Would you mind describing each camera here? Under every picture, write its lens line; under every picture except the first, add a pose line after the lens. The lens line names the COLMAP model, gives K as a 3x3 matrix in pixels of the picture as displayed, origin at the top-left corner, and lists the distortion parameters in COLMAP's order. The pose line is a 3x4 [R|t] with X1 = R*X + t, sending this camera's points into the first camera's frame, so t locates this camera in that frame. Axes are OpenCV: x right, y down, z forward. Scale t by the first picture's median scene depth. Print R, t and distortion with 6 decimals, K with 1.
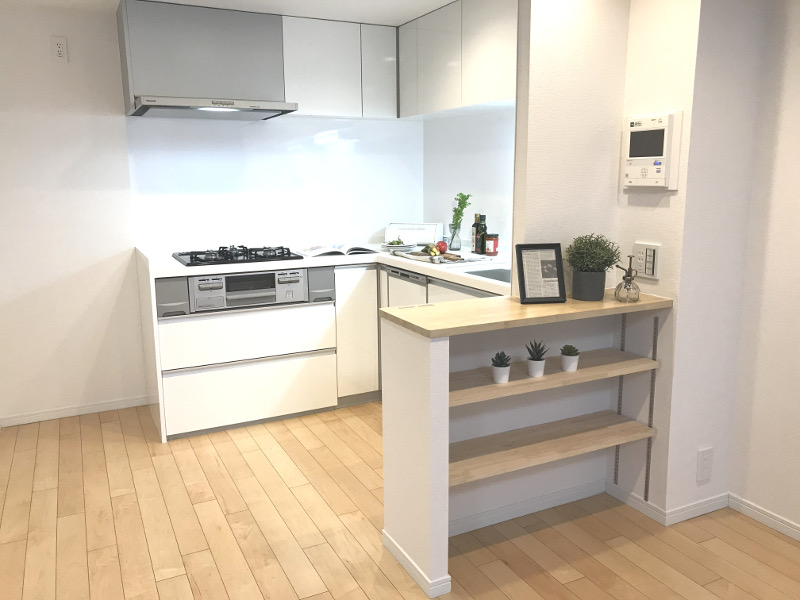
lens RADIAL K [[655.5, 0, 400.0], [0, 655.5, 300.0], [0, 0, 1]] dist [0.167114, -0.576274]
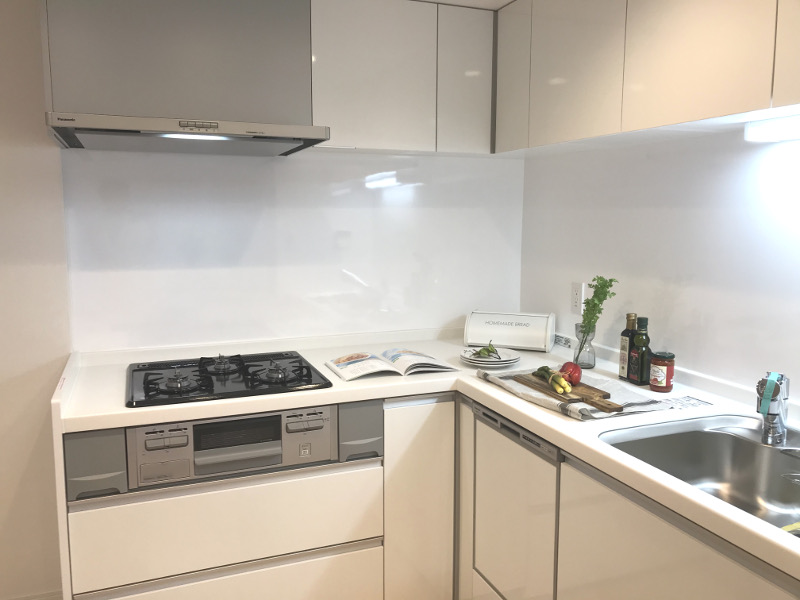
lens RADIAL K [[655.2, 0, 400.0], [0, 655.2, 300.0], [0, 0, 1]] dist [0.002220, 0.000818]
pose [[0.996377, 0.021517, -0.082278, -0.039294], [-0.026061, 0.998170, -0.054561, -0.108168], [0.080953, 0.056507, 0.995115, 0.414311]]
